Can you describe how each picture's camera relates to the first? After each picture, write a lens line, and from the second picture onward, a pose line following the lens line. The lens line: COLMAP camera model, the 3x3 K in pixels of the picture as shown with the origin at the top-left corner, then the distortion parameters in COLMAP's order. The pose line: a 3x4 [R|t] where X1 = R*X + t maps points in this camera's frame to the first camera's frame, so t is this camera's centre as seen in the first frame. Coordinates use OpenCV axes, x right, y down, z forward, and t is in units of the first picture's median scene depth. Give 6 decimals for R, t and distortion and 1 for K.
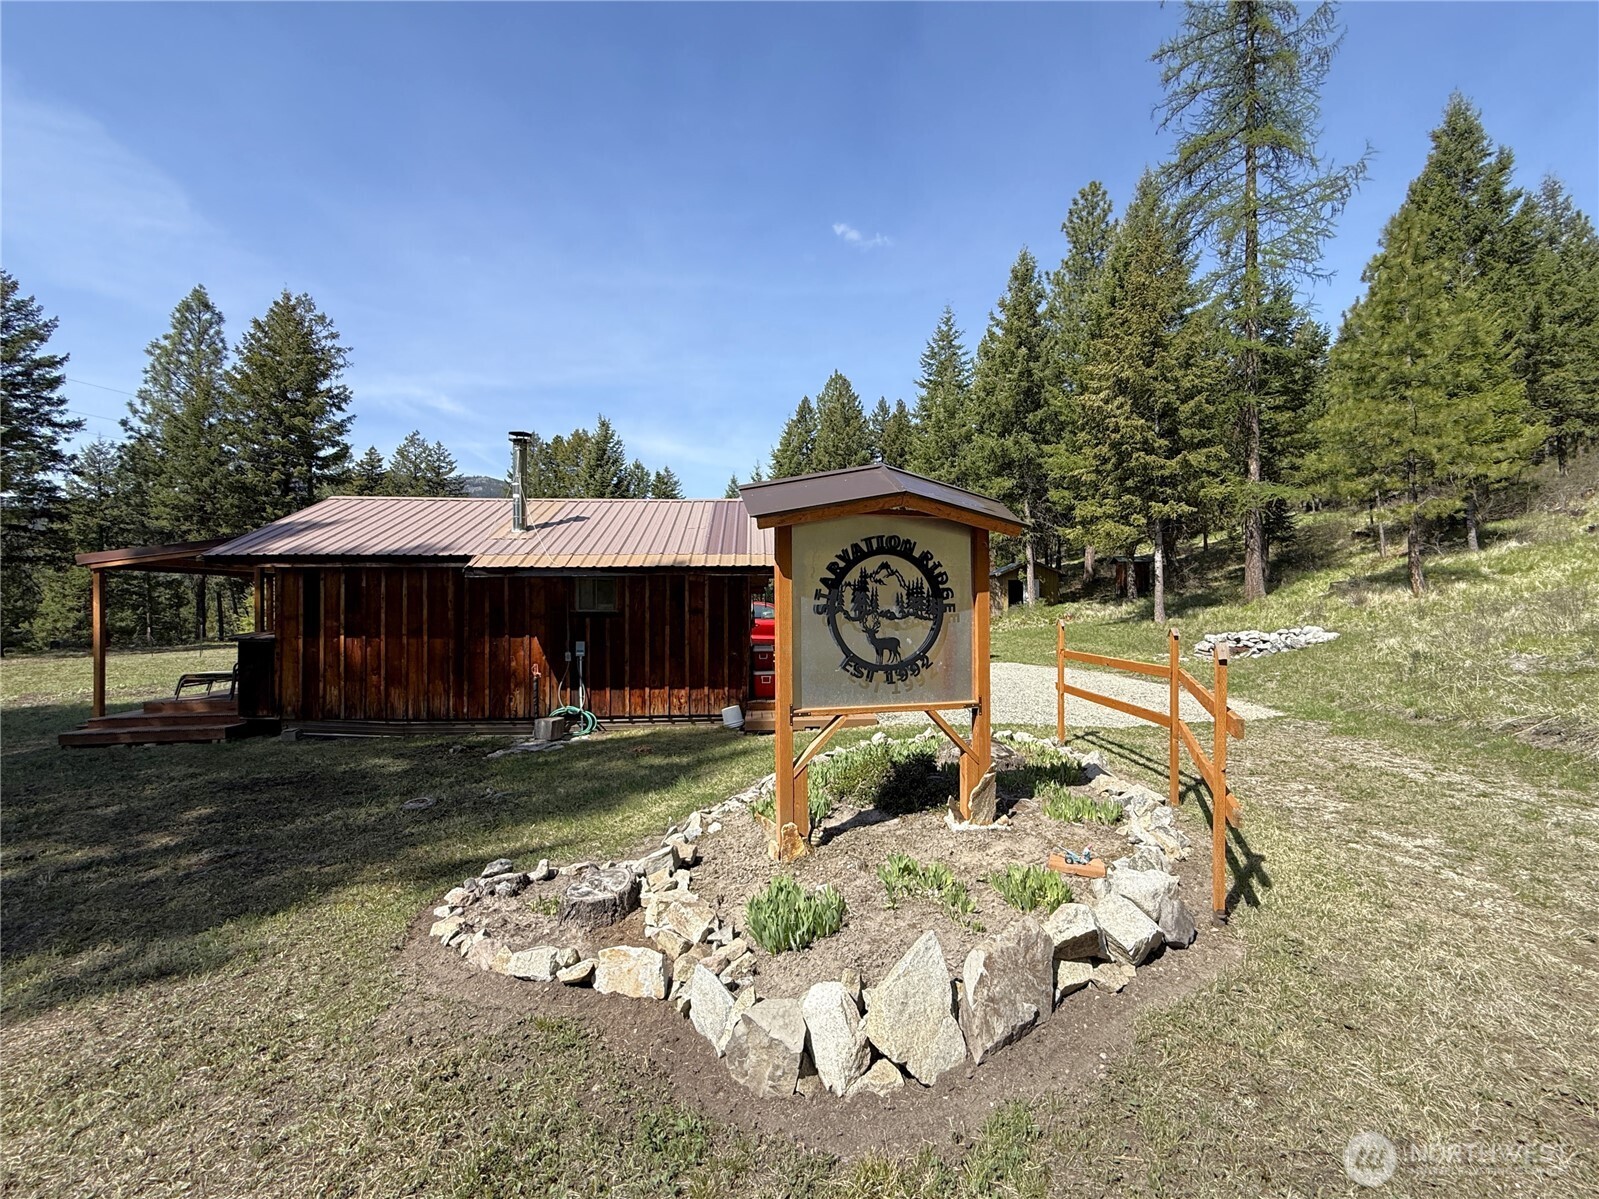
lens RADIAL K [[667.3, 0, 799.5], [0, 667.3, 599.5], [0, 0, 1]] dist [-0.000545, 0.000119]
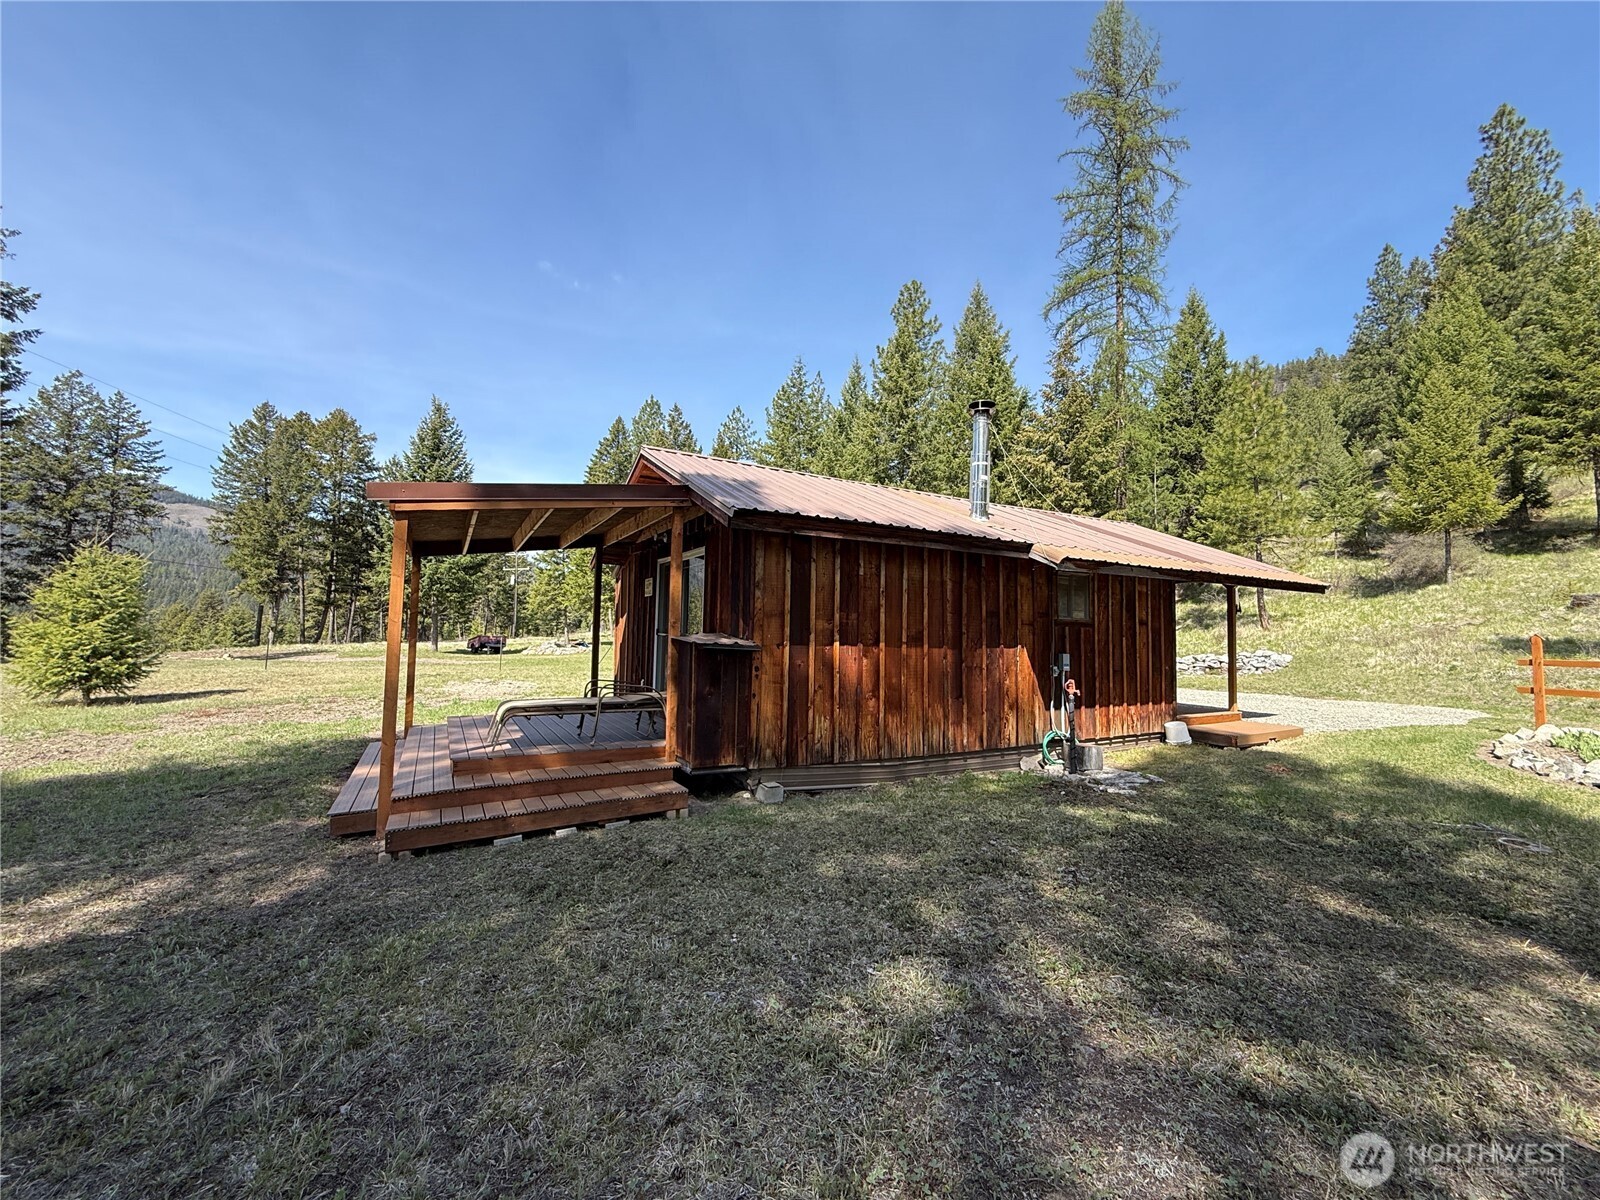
lens RADIAL K [[636.6, 0, 796.6], [0, 636.6, 601.2], [0, 0, 1]] dist [0.001185, -0.000110]
pose [[0.900023, 0.043238, 0.433693, -0.349886], [-0.023151, 0.998405, -0.051495, 0.015768], [-0.435227, 0.036306, 0.899588, 0.142620]]
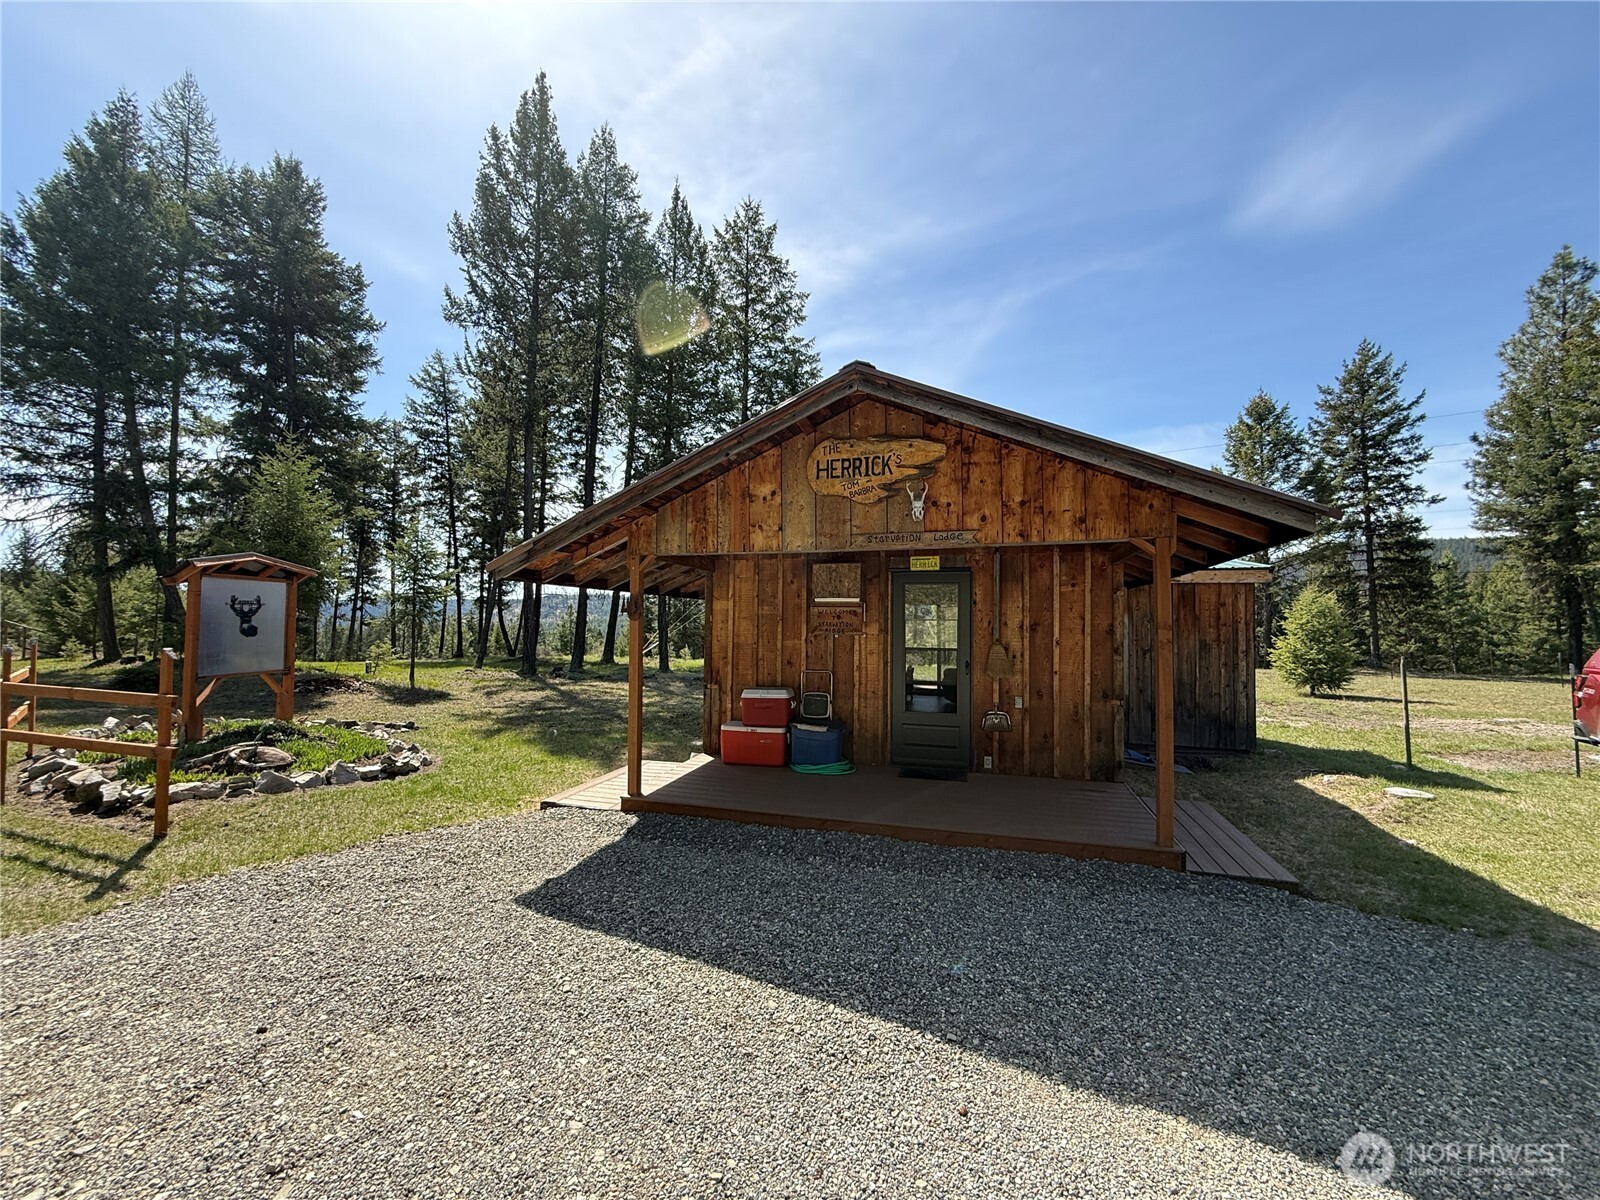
lens RADIAL K [[636.6, 0, 796.6], [0, 636.6, 601.2], [0, 0, 1]] dist [0.001185, -0.000110]
pose [[-0.318477, -0.031930, -0.947393, 0.200444], [-0.002921, 0.999461, -0.032703, 0.000844], [0.947926, -0.007648, -0.318399, 0.460643]]
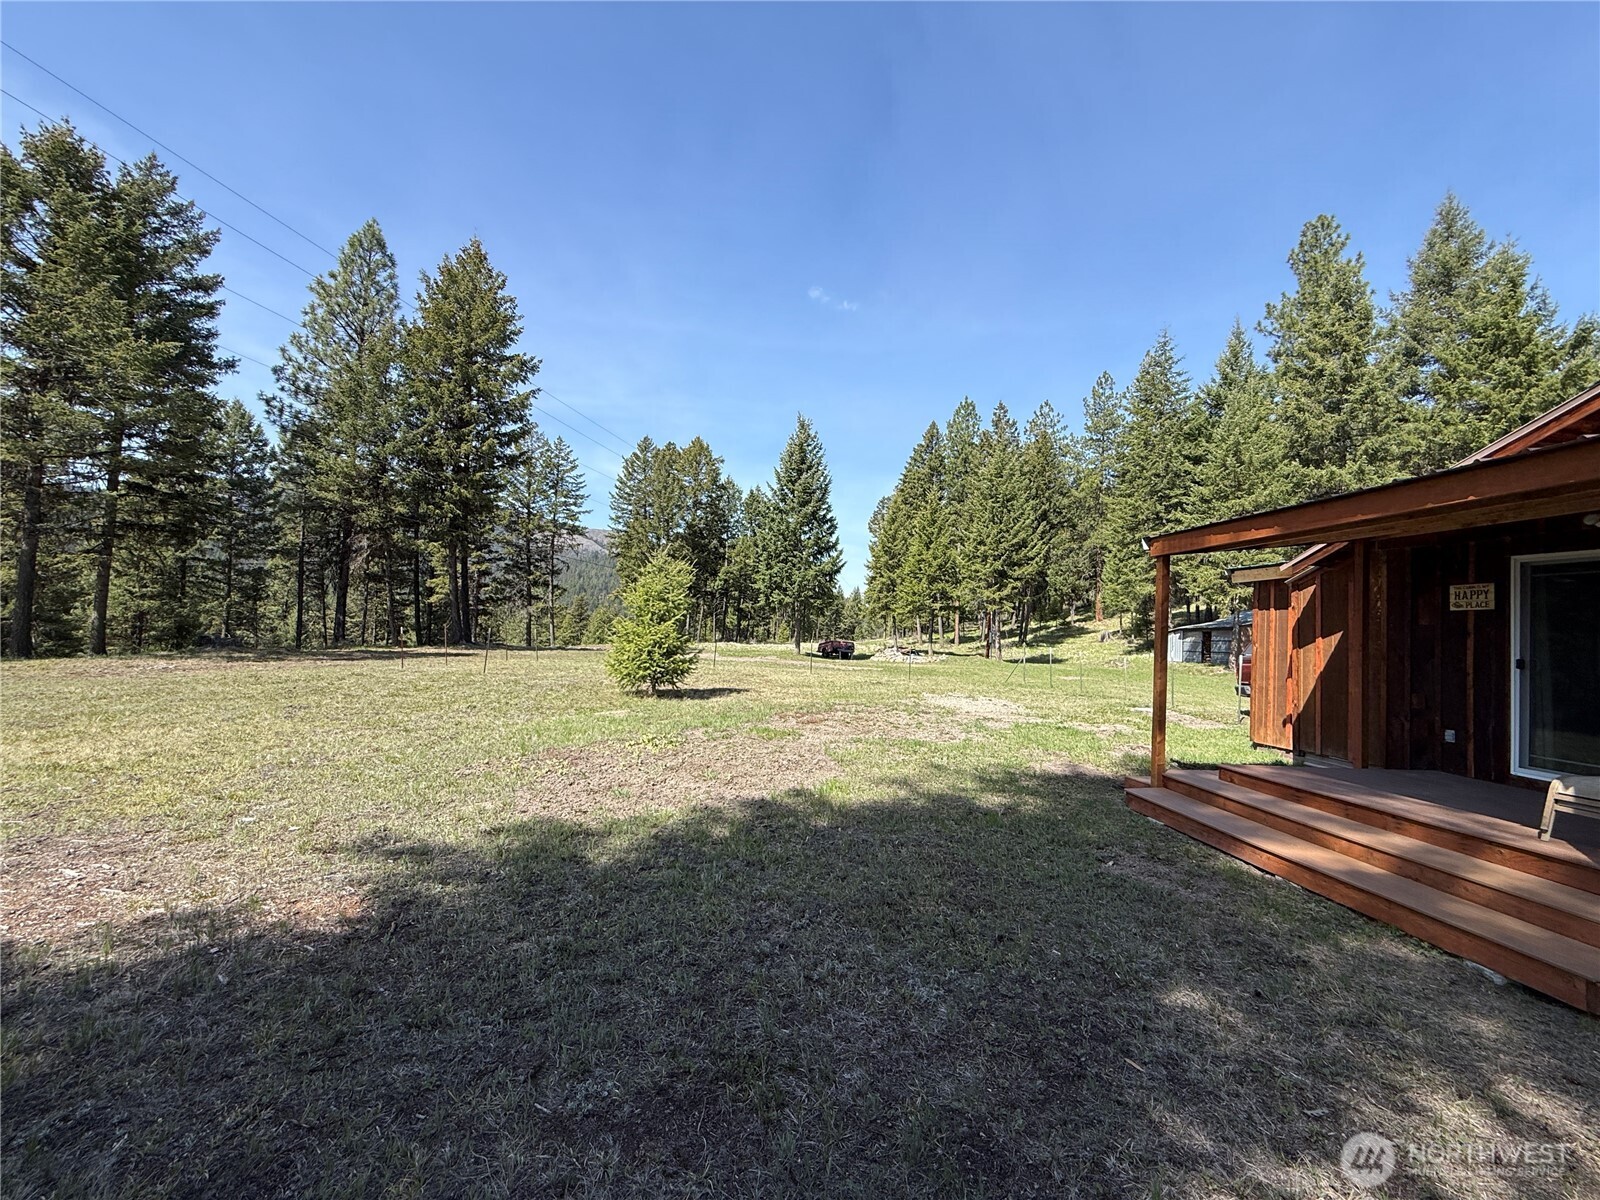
lens RADIAL K [[636.6, 0, 796.6], [0, 636.6, 601.2], [0, 0, 1]] dist [0.001185, -0.000110]
pose [[0.996517, 0.060687, 0.057184, -0.522922], [-0.057996, 0.997182, -0.047590, 0.019446], [-0.059911, 0.044107, 0.997229, 0.256846]]
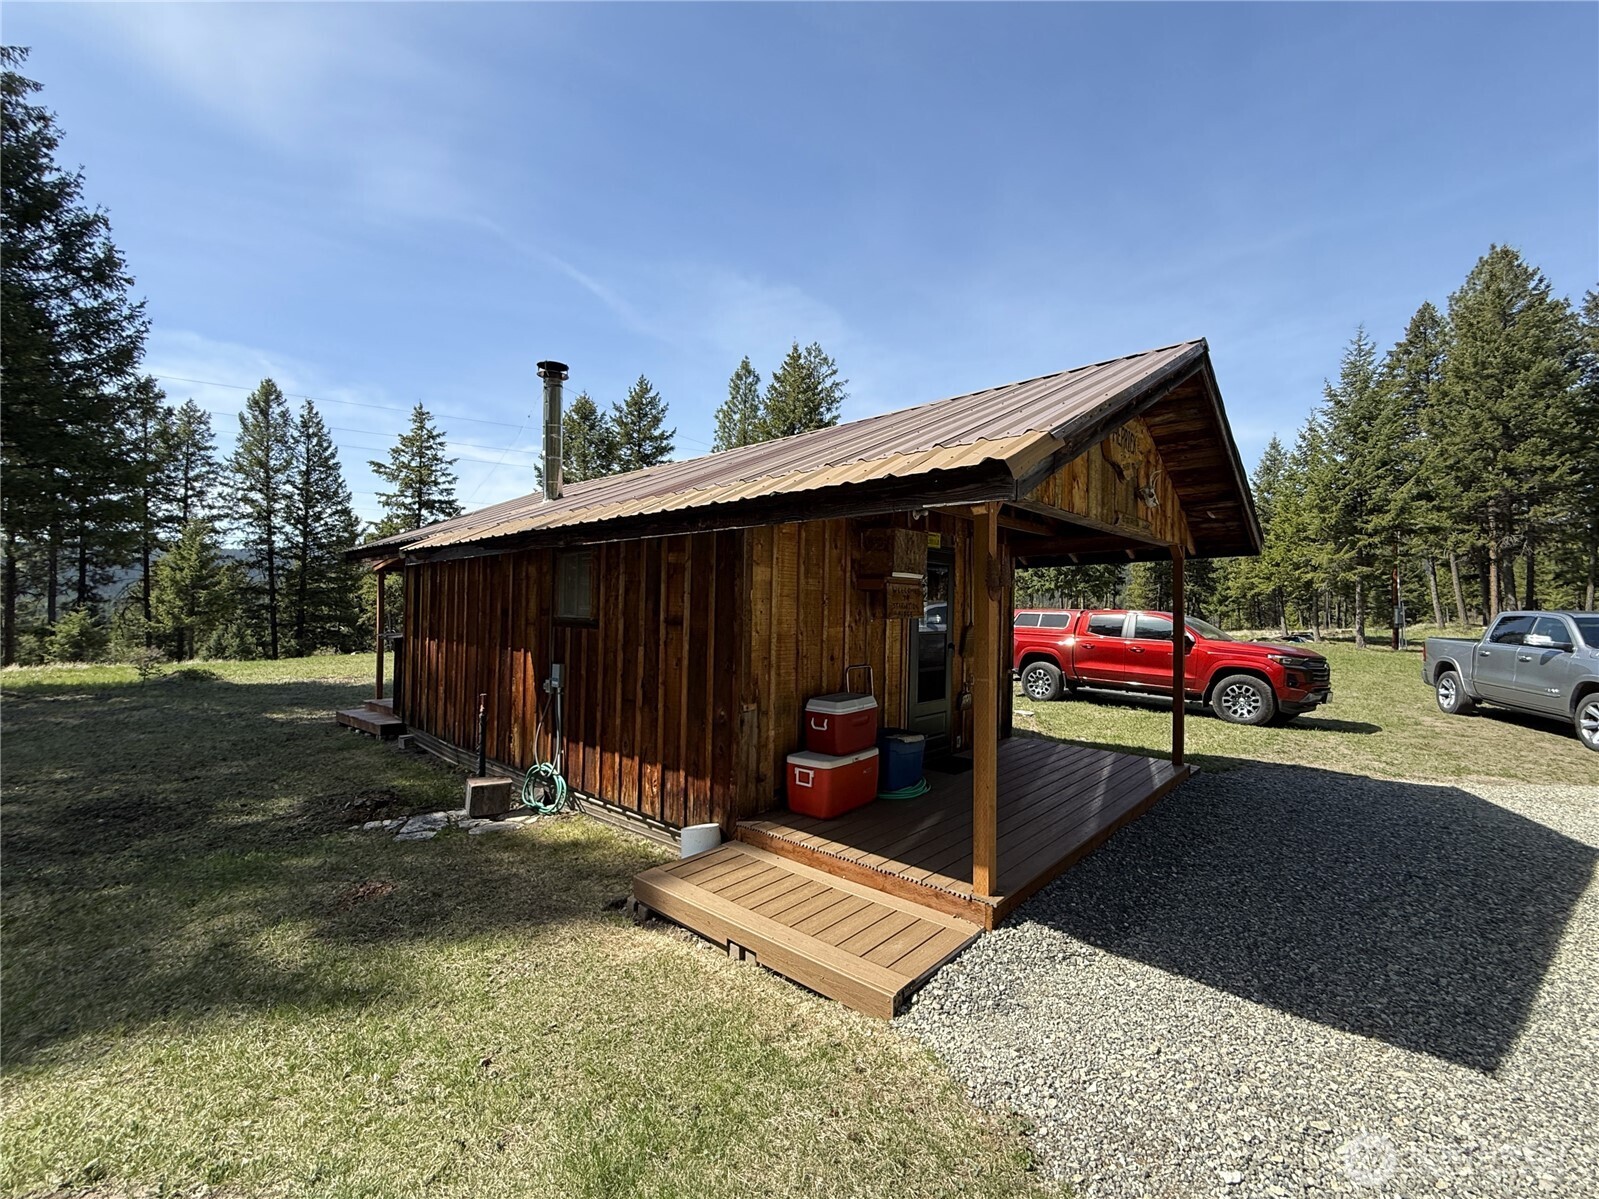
lens RADIAL K [[667.3, 0, 799.5], [0, 667.3, 599.5], [0, 0, 1]] dist [-0.000545, 0.000119]
pose [[0.703880, 0.001517, -0.710317, 0.098342], [-0.011990, 0.999881, -0.009747, 0.001801], [0.710218, 0.015377, 0.703814, 0.250717]]
